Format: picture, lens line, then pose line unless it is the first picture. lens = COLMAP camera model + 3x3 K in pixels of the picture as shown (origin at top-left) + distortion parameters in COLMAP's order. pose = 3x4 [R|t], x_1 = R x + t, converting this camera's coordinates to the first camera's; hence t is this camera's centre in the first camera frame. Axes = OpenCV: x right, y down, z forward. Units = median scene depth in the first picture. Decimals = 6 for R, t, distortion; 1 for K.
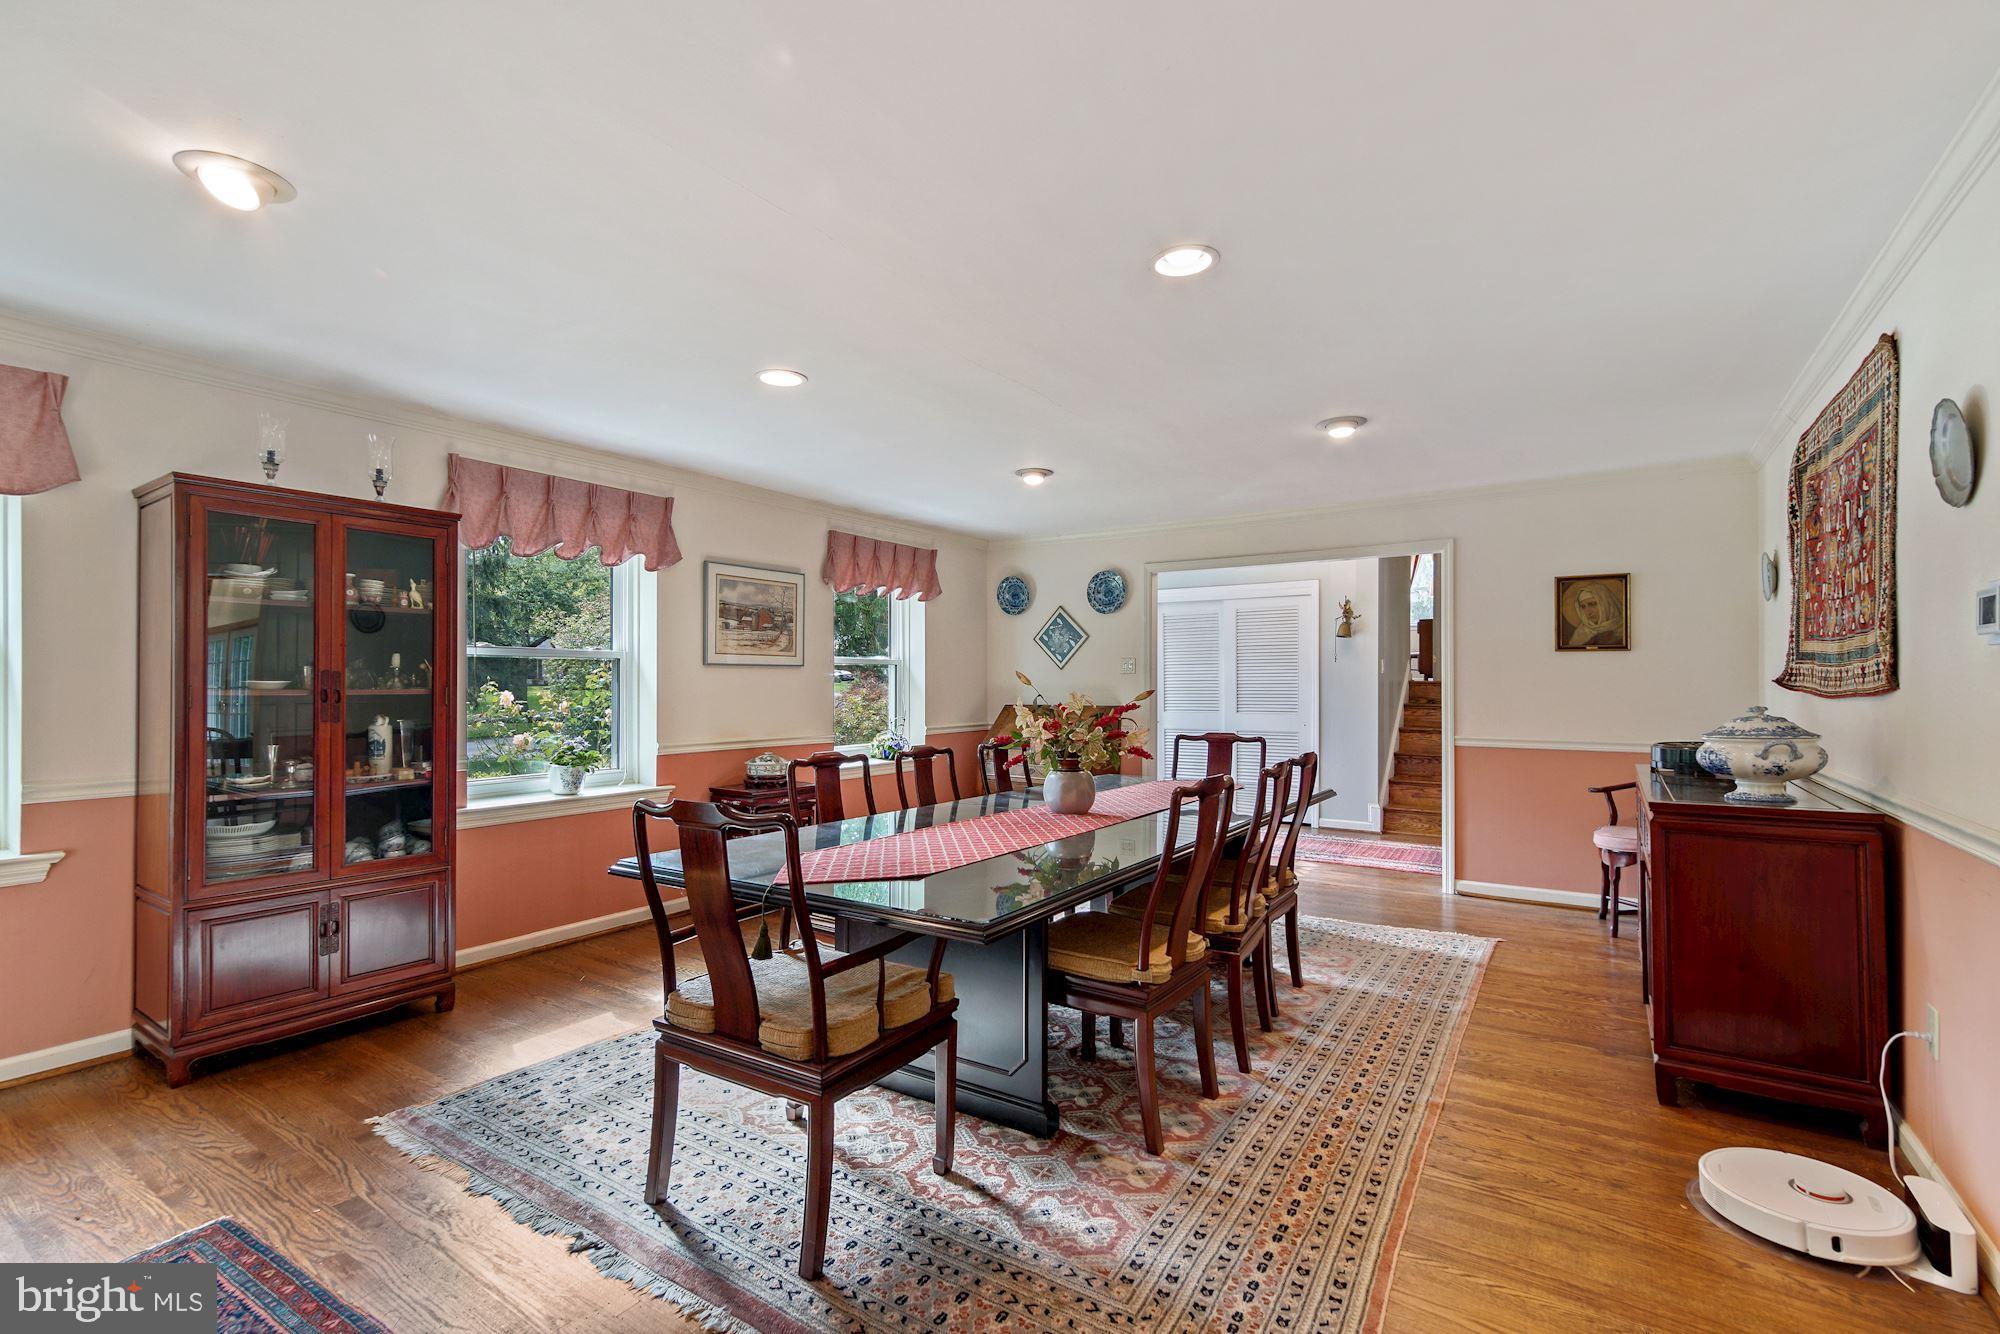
lens RADIAL K [[894.3, 0, 1001.1], [0, 894.3, 662.8], [0, 0, 1]] dist [-0.023035, 0.002084]
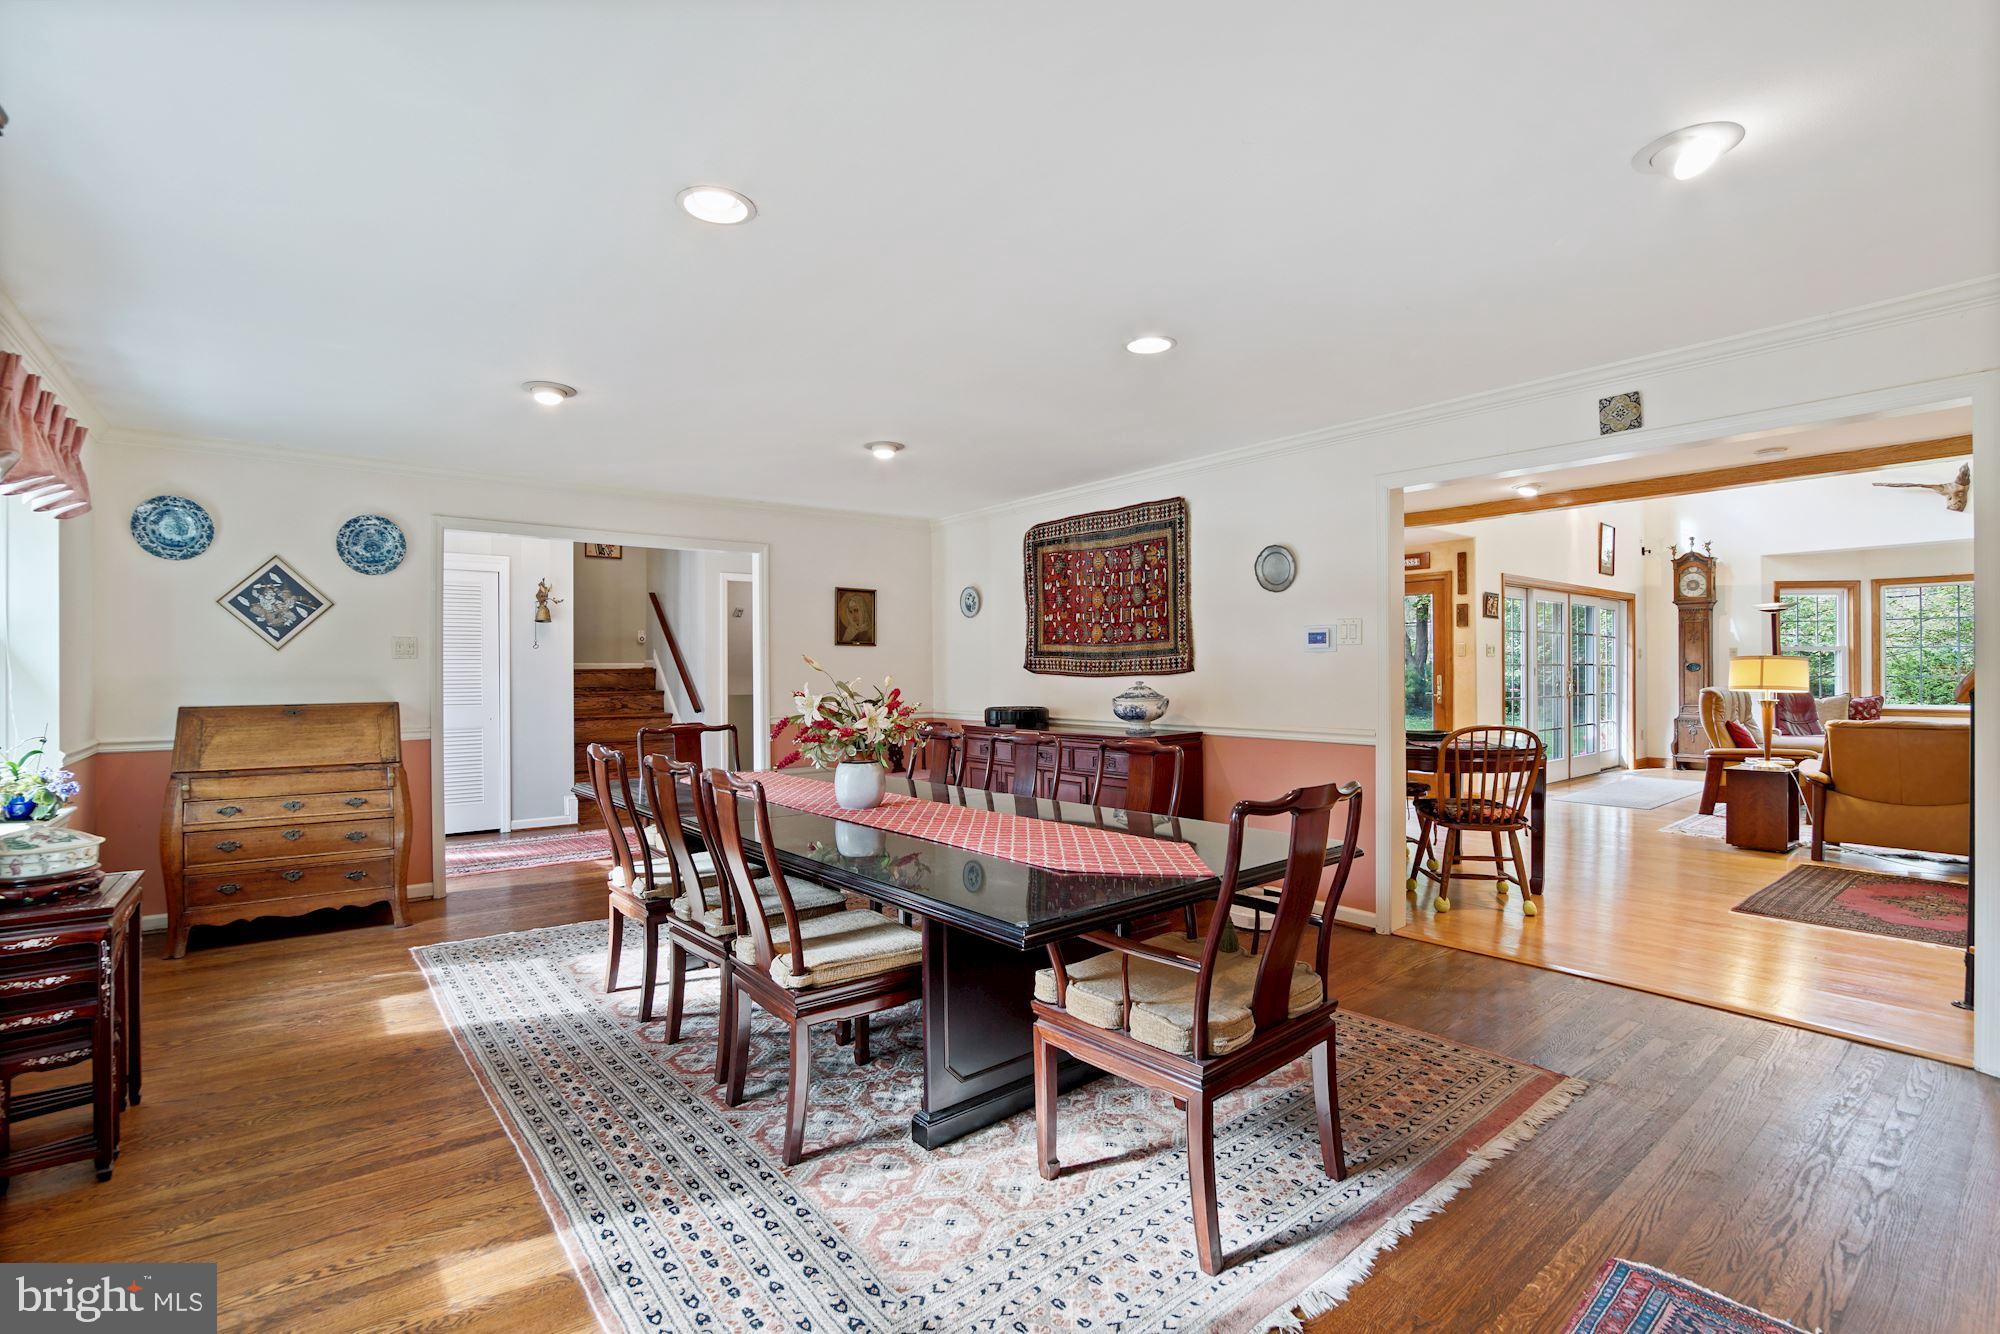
lens RADIAL K [[894.3, 0, 993.0], [0, 894.3, 685.7], [0, 0, 1]] dist [-0.023035, 0.002084]
pose [[0.296550, -0.018580, 0.954837, -0.405293], [-0.020058, 0.999469, 0.025678, 0.005475], [-0.954807, -0.026766, 0.296020, 0.306397]]
